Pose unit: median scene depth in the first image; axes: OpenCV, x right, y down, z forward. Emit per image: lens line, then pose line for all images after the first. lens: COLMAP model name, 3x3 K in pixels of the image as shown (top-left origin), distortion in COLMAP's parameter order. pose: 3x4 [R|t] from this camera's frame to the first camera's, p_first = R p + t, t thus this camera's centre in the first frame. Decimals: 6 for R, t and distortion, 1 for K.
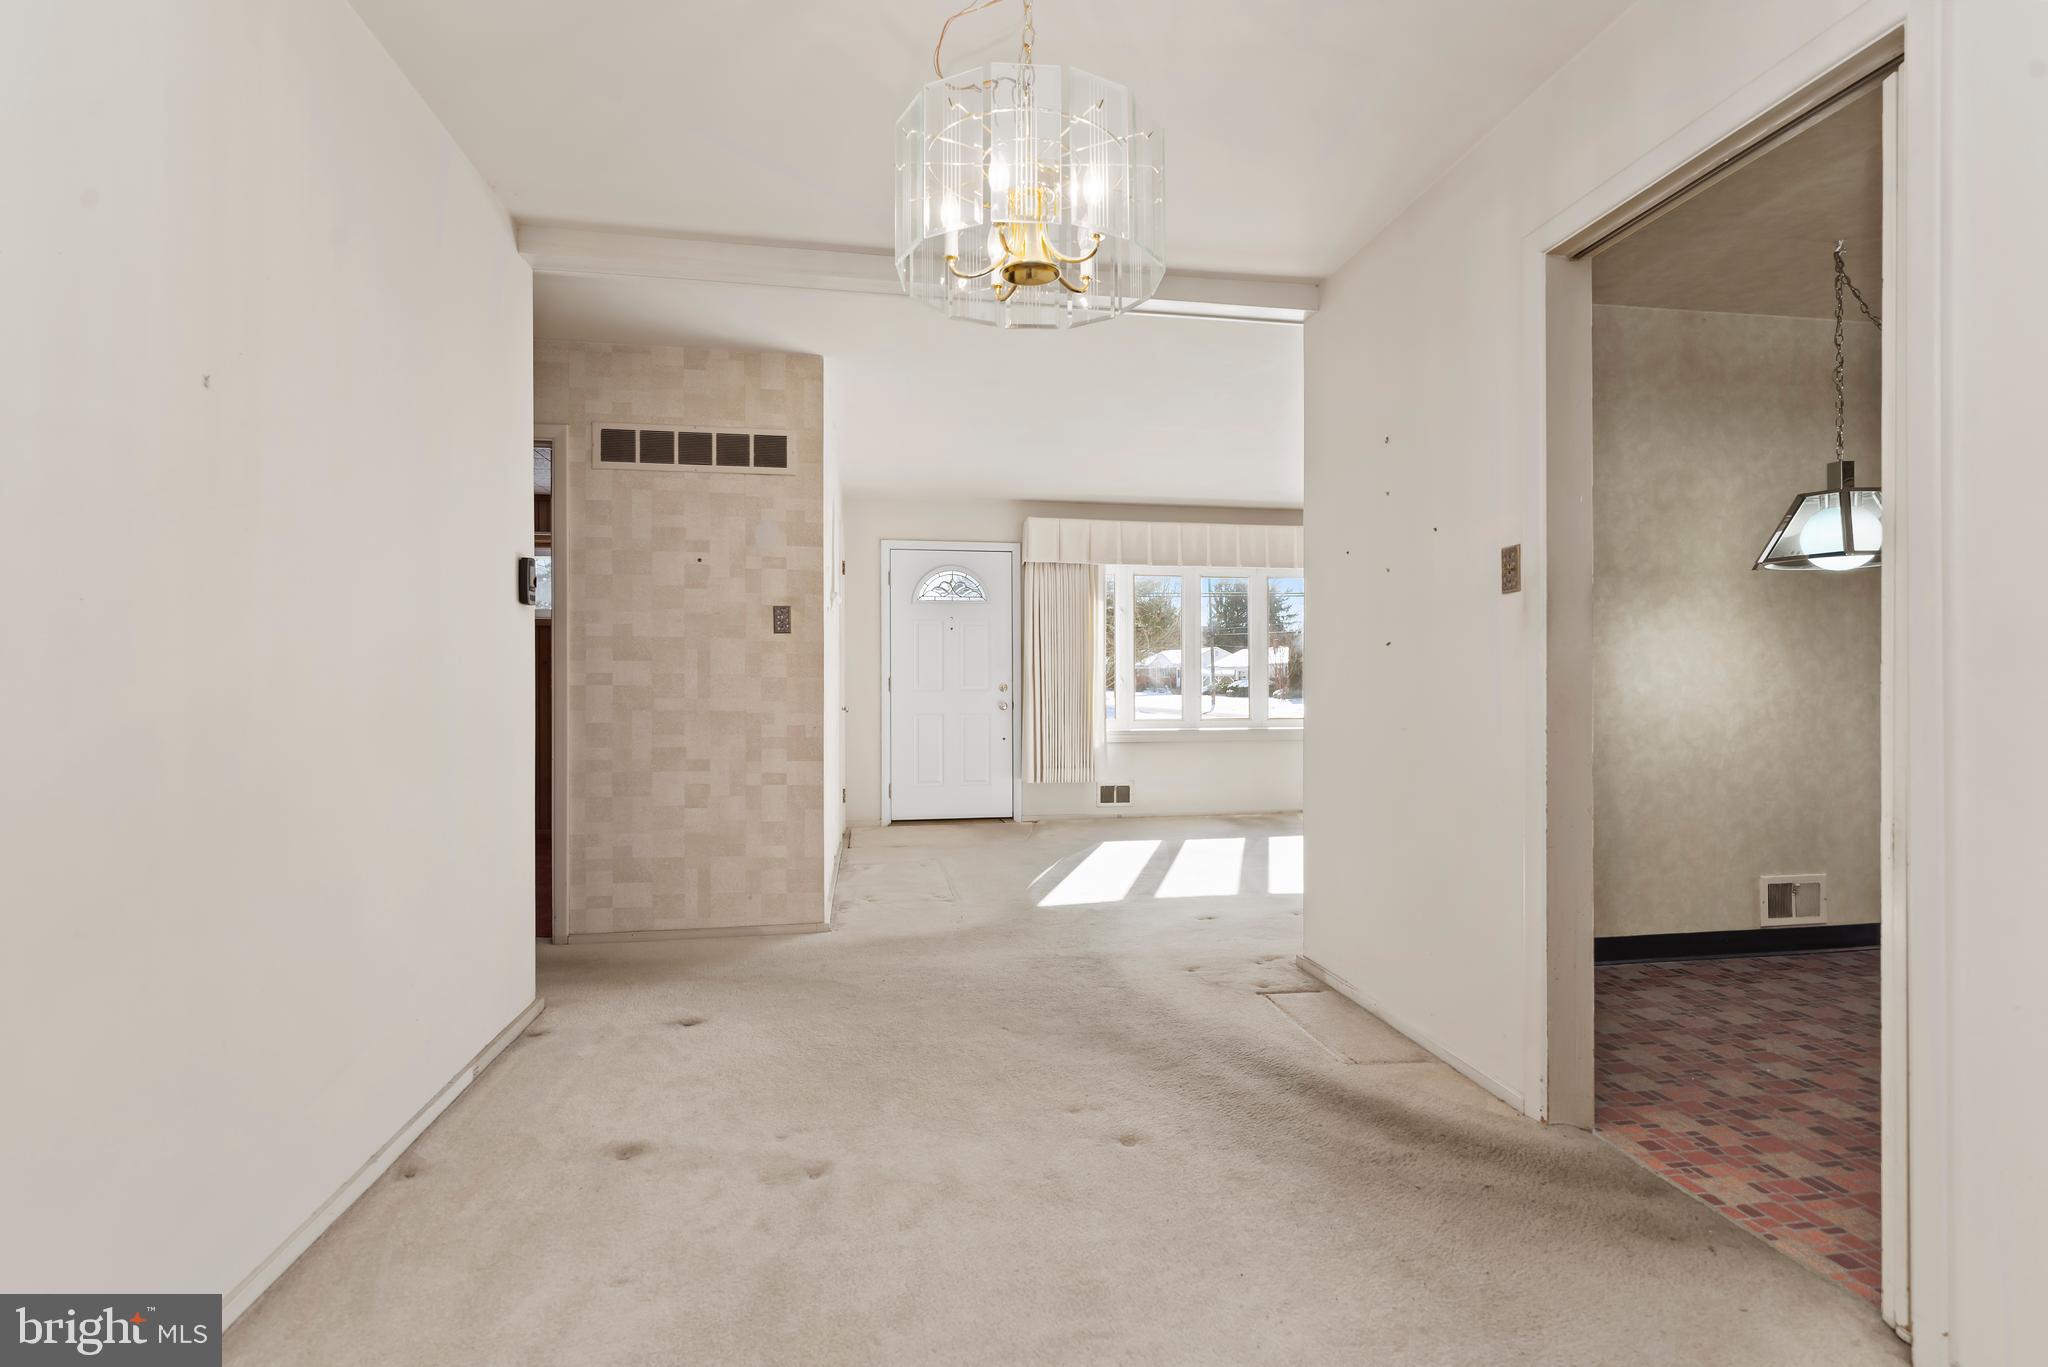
lens RADIAL K [[1012.5, 0, 1031.9], [0, 1012.5, 670.3], [0, 0, 1]] dist [0.000412, 0.000217]
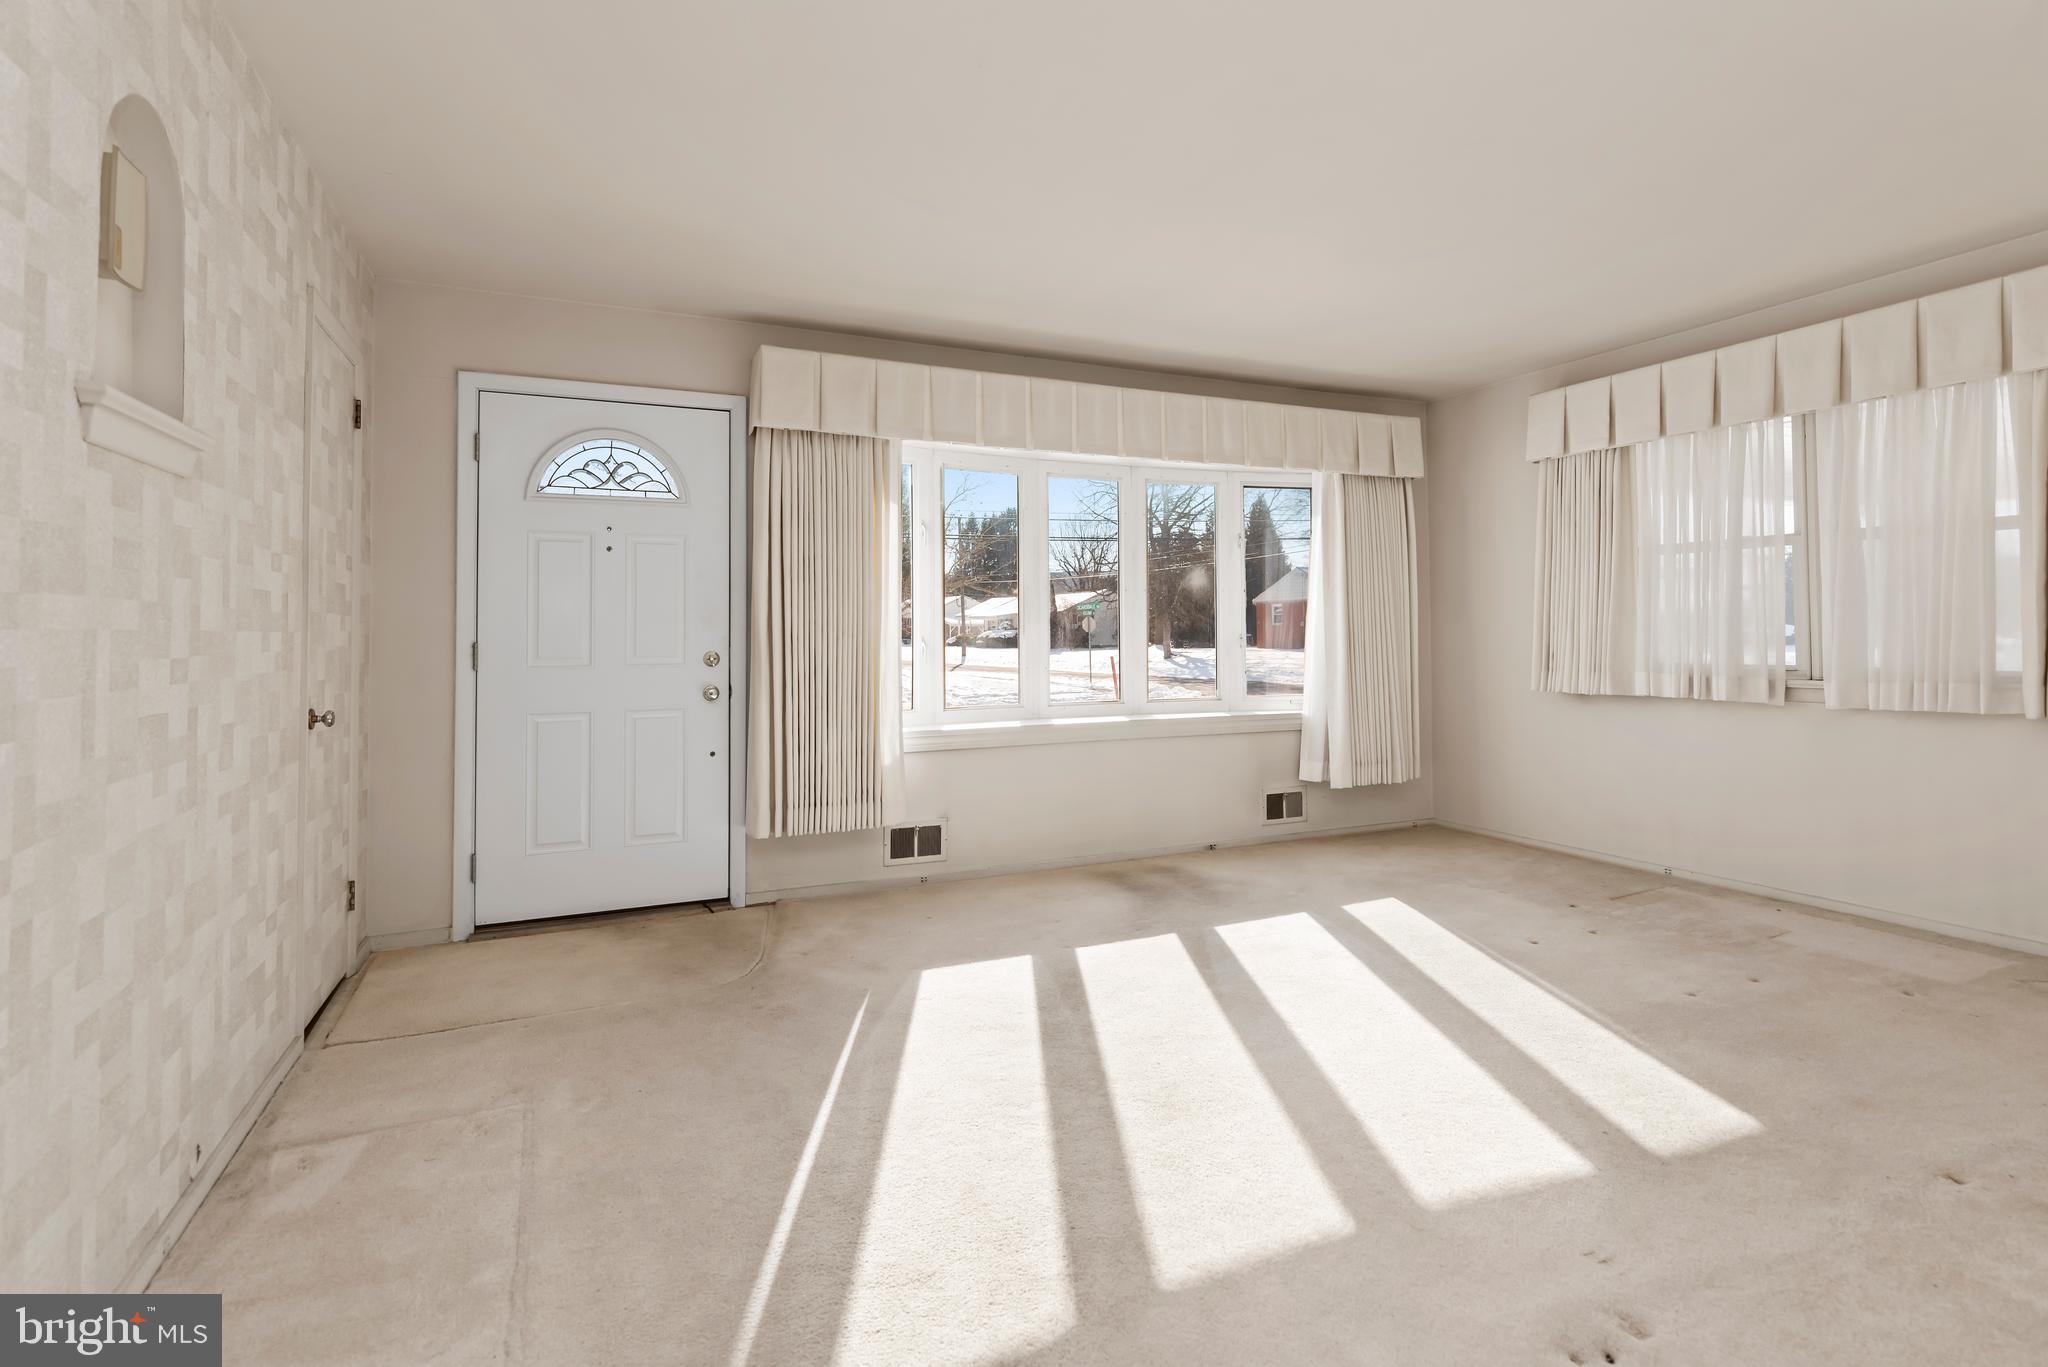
lens RADIAL K [[1006.2, 0, 1053.4], [0, 1006.2, 591.0], [0, 0, 1]] dist [0.000494, 0.000172]
pose [[0.960878, 0.004524, 0.276934, -0.001750], [0.003350, 0.999604, -0.027953, -0.003933], [-0.276951, 0.027787, 0.960482, 0.434716]]
